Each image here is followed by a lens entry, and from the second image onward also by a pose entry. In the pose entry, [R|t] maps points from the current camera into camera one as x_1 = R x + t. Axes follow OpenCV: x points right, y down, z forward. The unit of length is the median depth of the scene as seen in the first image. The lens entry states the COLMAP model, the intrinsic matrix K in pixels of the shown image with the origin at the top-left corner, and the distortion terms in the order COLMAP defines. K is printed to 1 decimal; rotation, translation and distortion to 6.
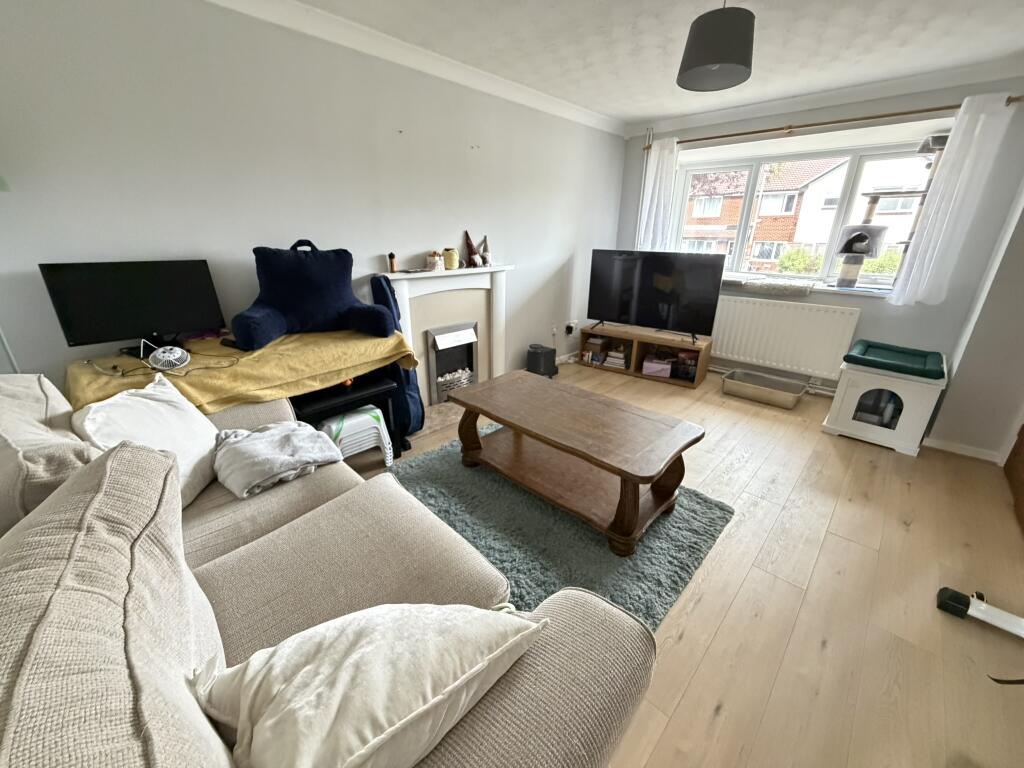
lens RADIAL K [[407.0, 0, 509.1], [0, 407.0, 384.9], [0, 0, 1]] dist [-0.000923, -0.000133]
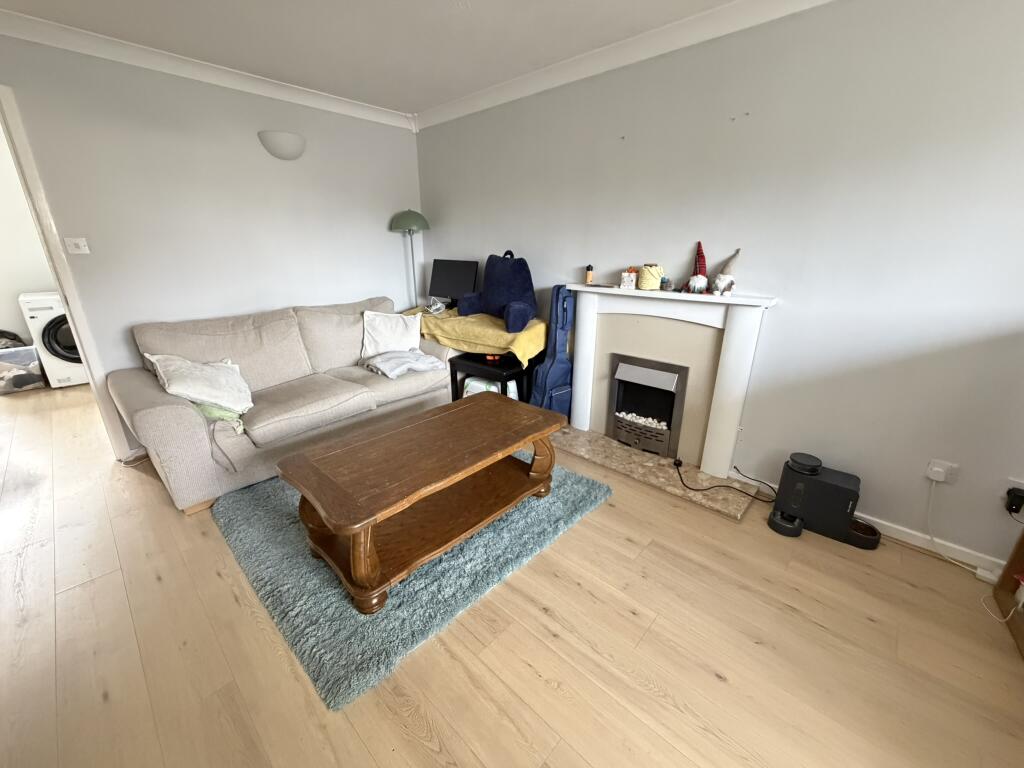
lens RADIAL K [[407.0, 0, 509.3], [0, 407.0, 382.7], [0, 0, 1]] dist [-0.000923, -0.000133]
pose [[0.014662, 0.309297, -0.950852, 0.700667], [-0.353851, 0.891021, 0.284379, -0.262475], [0.935187, 0.332290, 0.122509, 0.735277]]
